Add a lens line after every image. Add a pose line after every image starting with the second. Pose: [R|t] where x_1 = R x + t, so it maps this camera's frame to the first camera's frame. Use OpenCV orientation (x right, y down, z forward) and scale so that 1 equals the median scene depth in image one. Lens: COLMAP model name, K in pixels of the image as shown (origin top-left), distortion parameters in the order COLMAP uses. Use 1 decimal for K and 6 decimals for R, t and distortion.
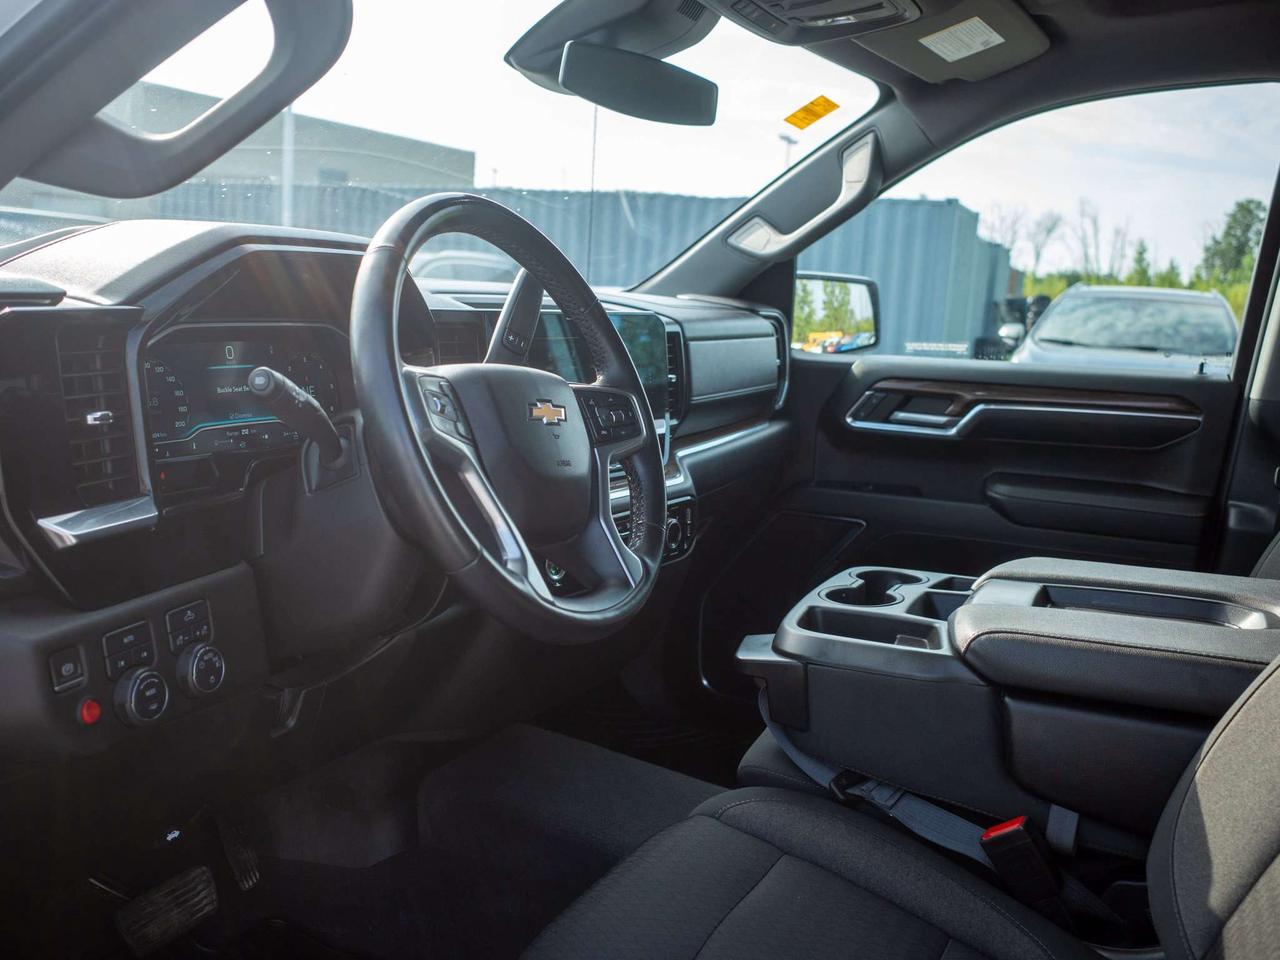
lens RADIAL K [[1234.7, 0, 640.0], [0, 1234.7, 480.0], [0, 0, 1]] dist [-0.025035, 0.006467]
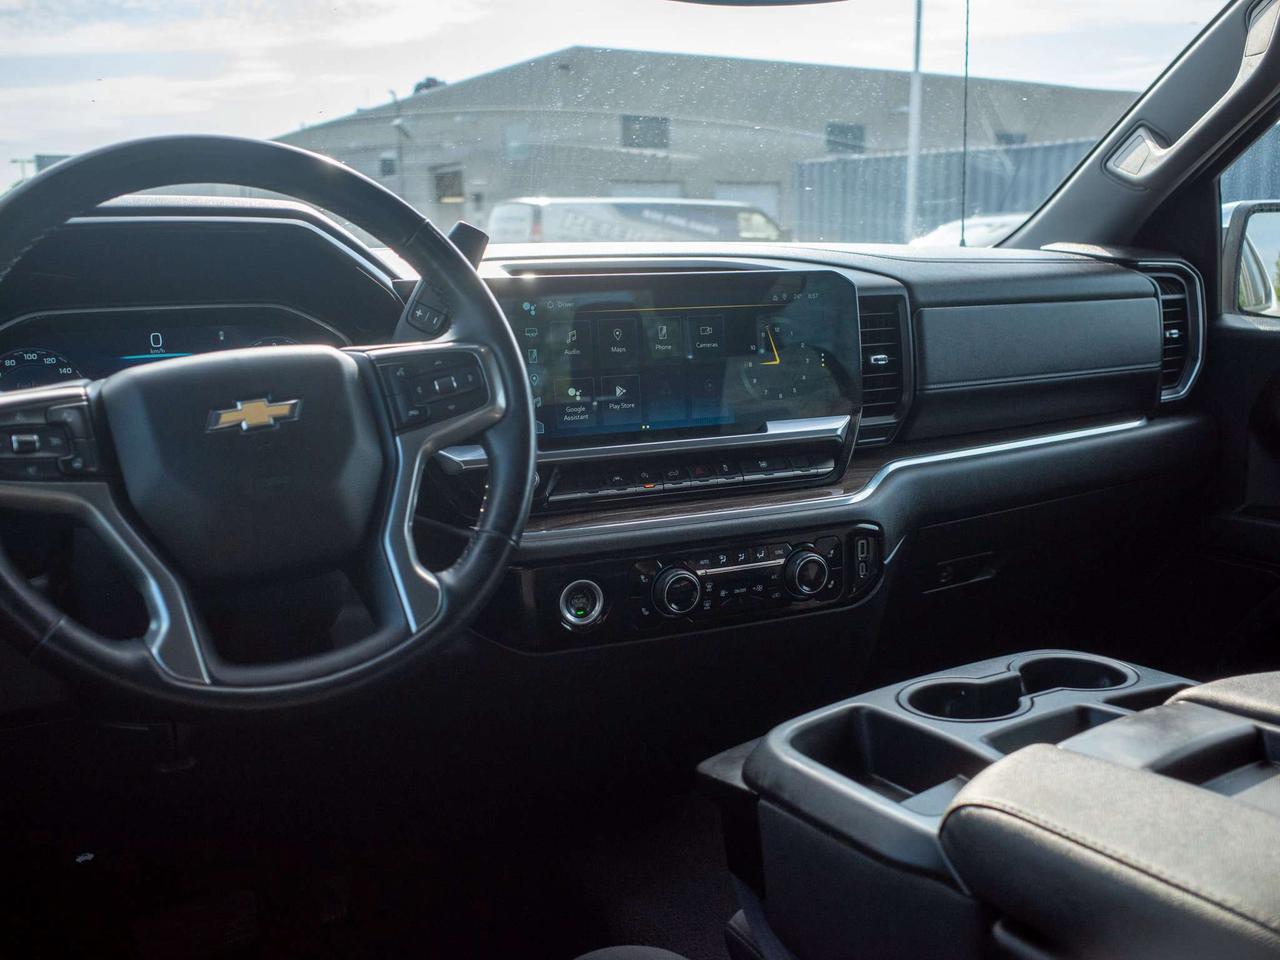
lens RADIAL K [[1234.7, 0, 640.0], [0, 1234.7, 480.0], [0, 0, 1]] dist [-0.025035, 0.006467]
pose [[0.821539, 0.046036, -0.568291, 0.277509], [-0.035420, 0.998931, 0.029717, -0.023682], [0.569051, -0.004285, 0.822291, 0.269442]]
